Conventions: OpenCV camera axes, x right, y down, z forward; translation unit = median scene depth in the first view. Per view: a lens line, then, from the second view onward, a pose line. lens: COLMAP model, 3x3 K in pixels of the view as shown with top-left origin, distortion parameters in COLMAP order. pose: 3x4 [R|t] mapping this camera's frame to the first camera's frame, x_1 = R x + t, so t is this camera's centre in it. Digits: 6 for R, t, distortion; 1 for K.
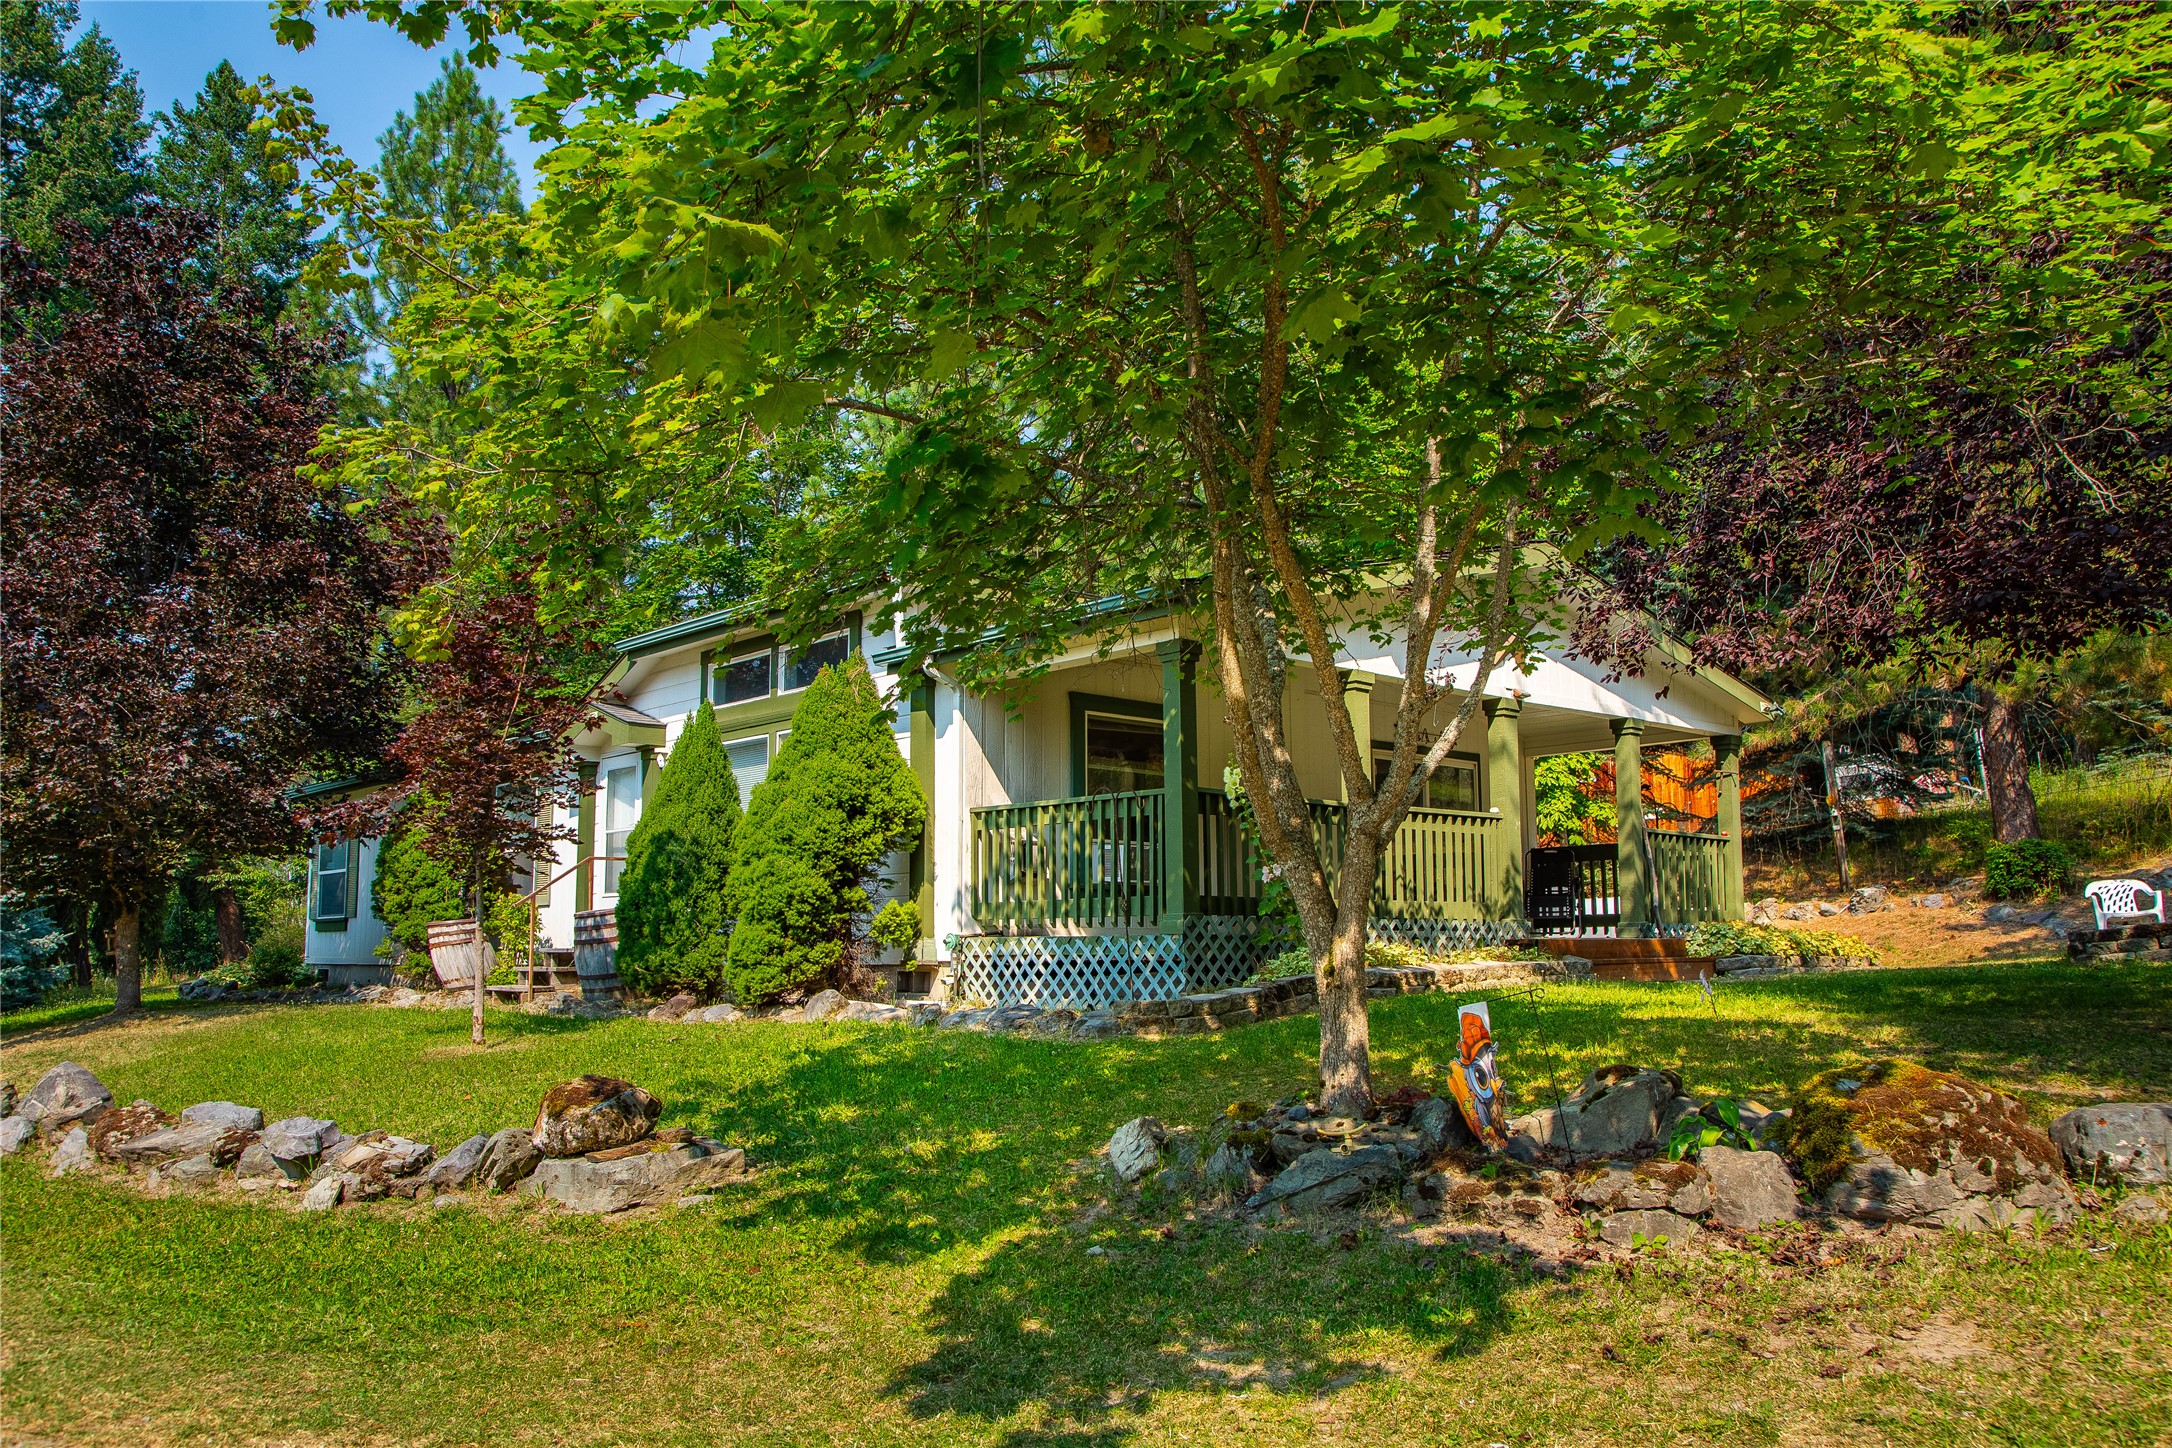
lens RADIAL K [[1674.5, 0, 1084.7], [0, 1674.5, 771.8], [0, 0, 1]] dist [-0.003273, -0.005100]
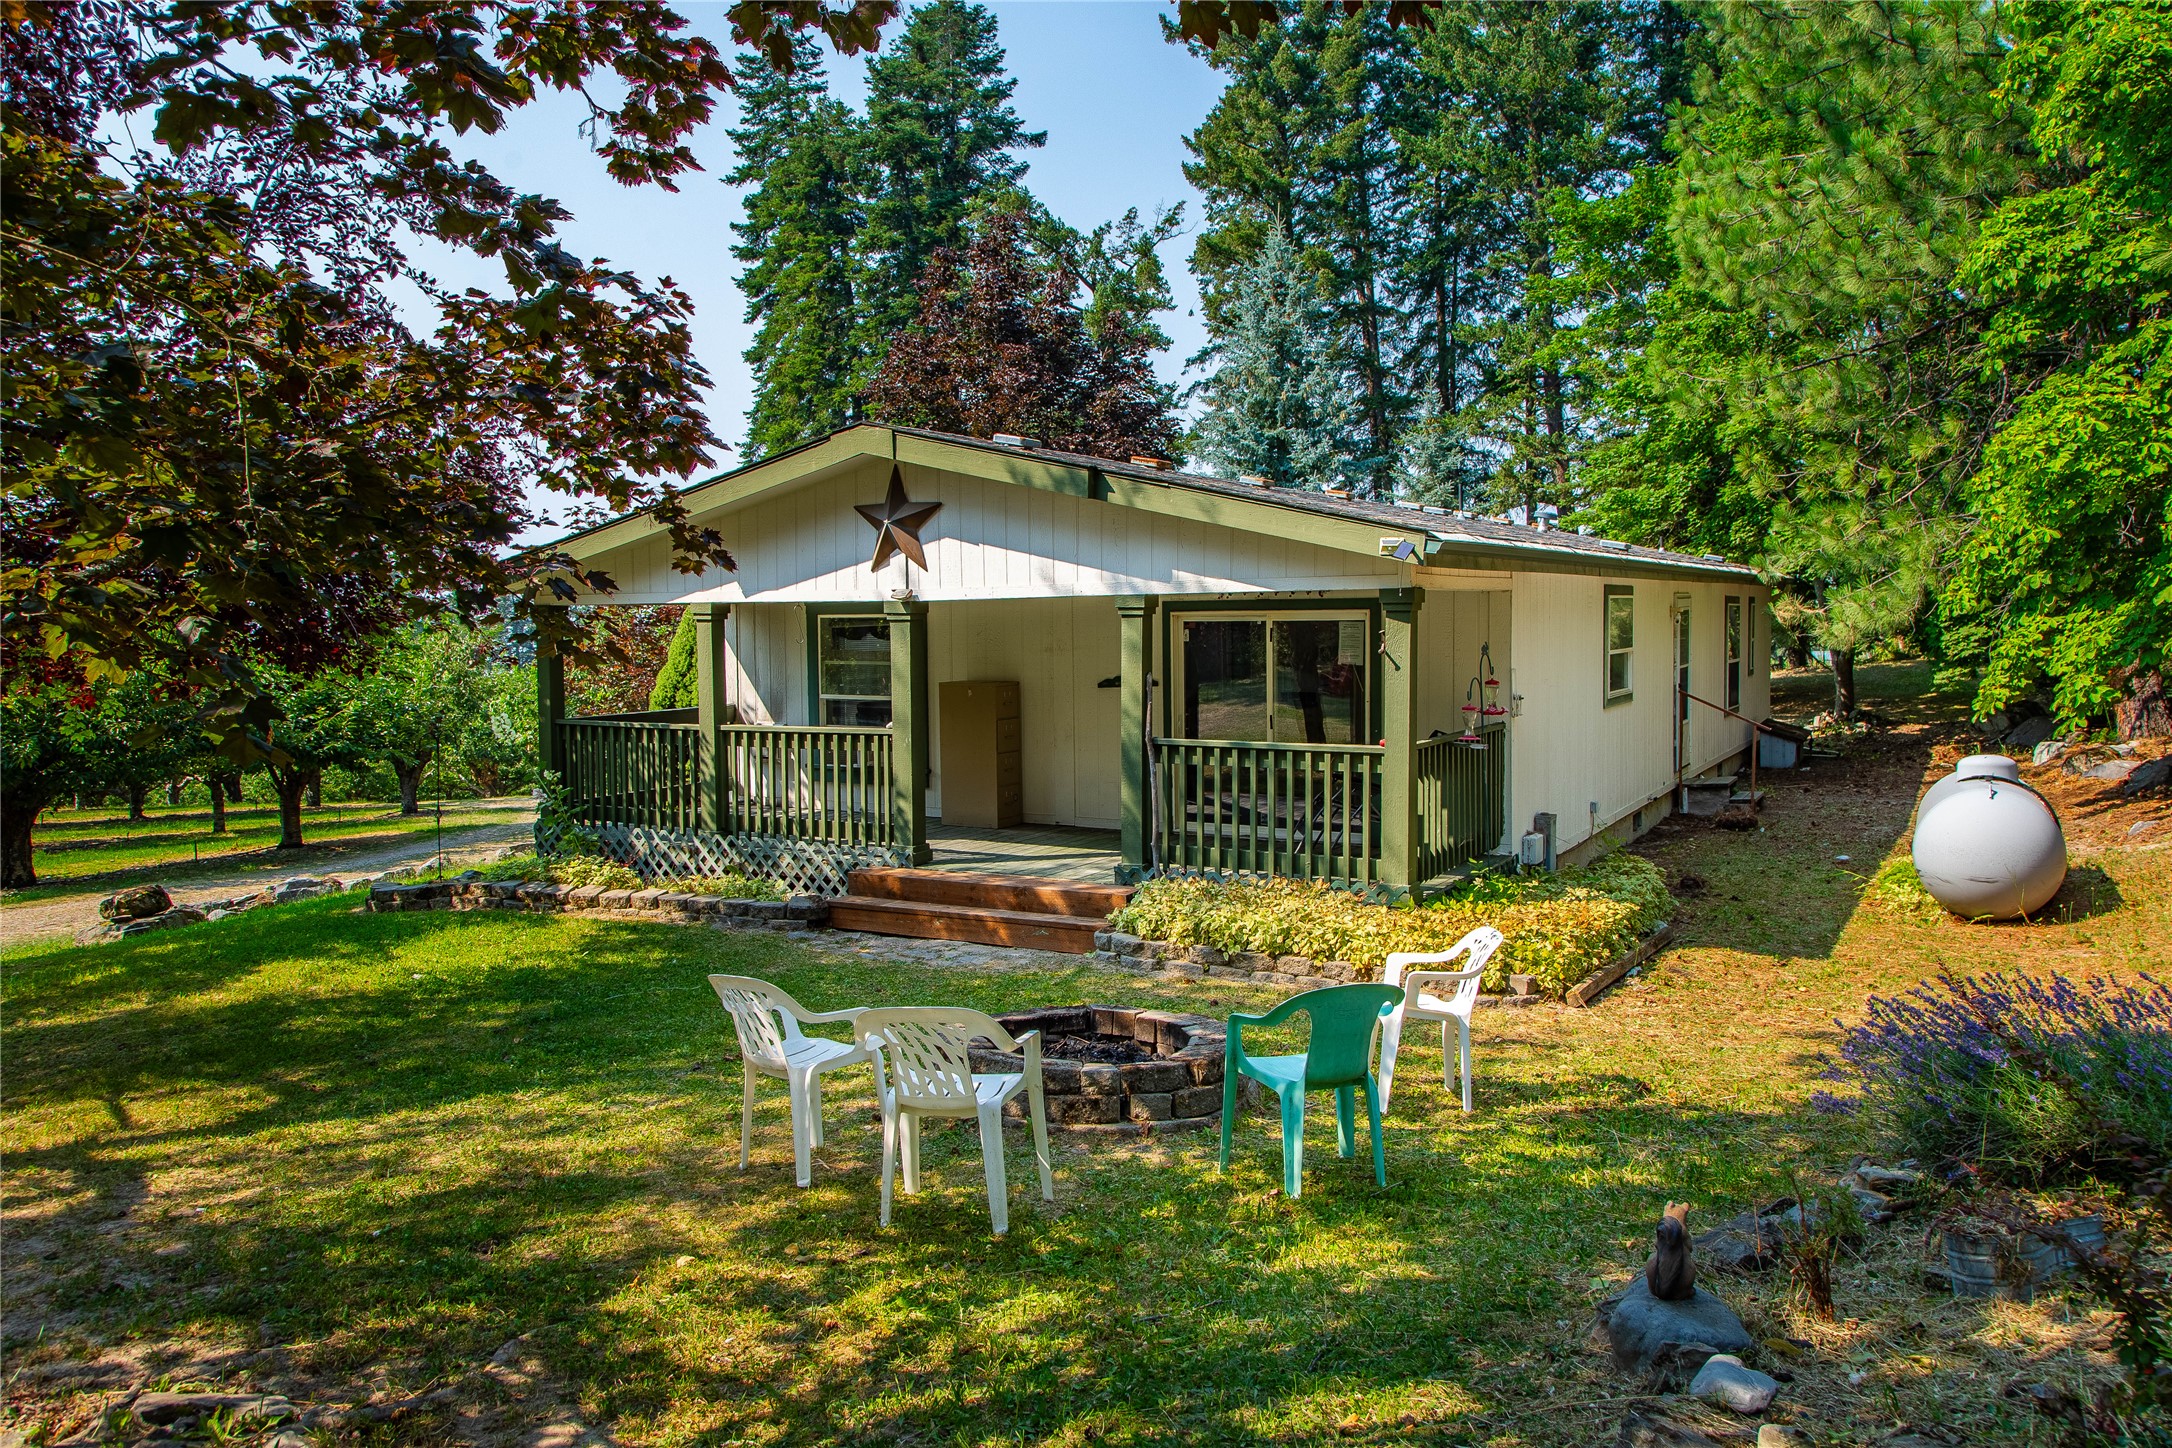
lens RADIAL K [[1522.9, 0, 1085.8], [0, 1522.9, 722.5], [0, 0, 1]] dist [0.020637, 0.001449]
pose [[0.319057, 0.065115, -0.945496, 1.086777], [0.115439, 0.987539, 0.106965, -0.056420], [0.940679, -0.143275, 0.307565, 0.860370]]
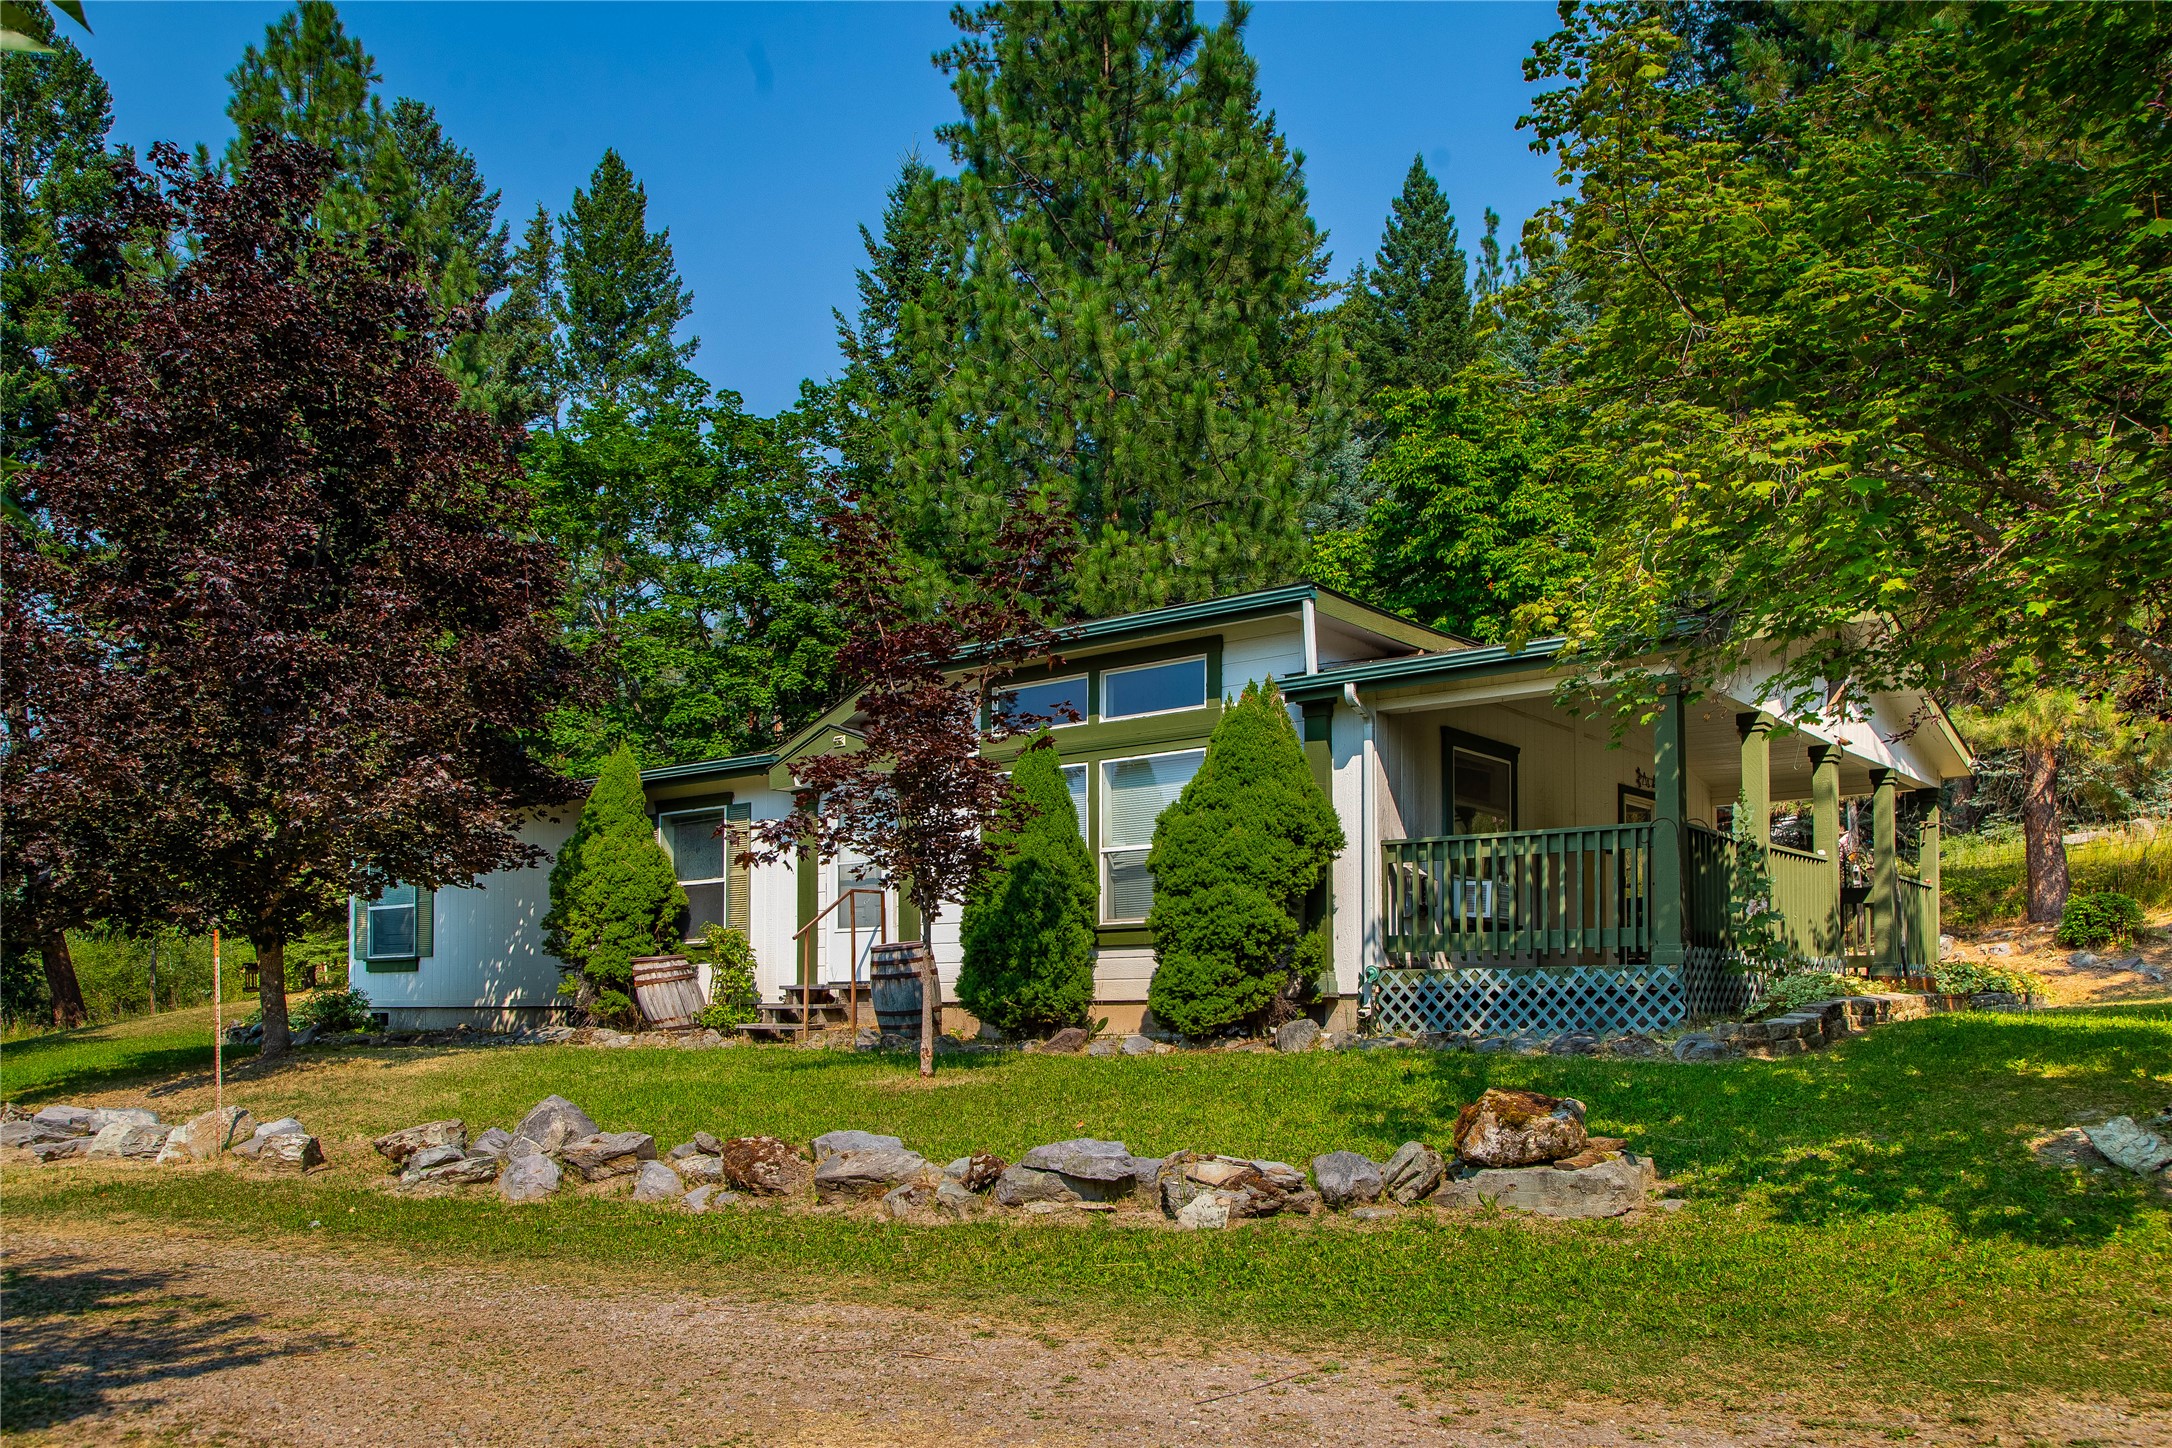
lens RADIAL K [[1703.0, 0, 1096.2], [0, 1703.0, 1002.4], [0, 0, 1]] dist [-0.004349, 0.002815]
pose [[0.985876, 0.001643, 0.167468, -0.386140], [-0.018790, 0.994724, 0.100856, 0.017632], [-0.166419, -0.102578, 0.980705, 0.024924]]
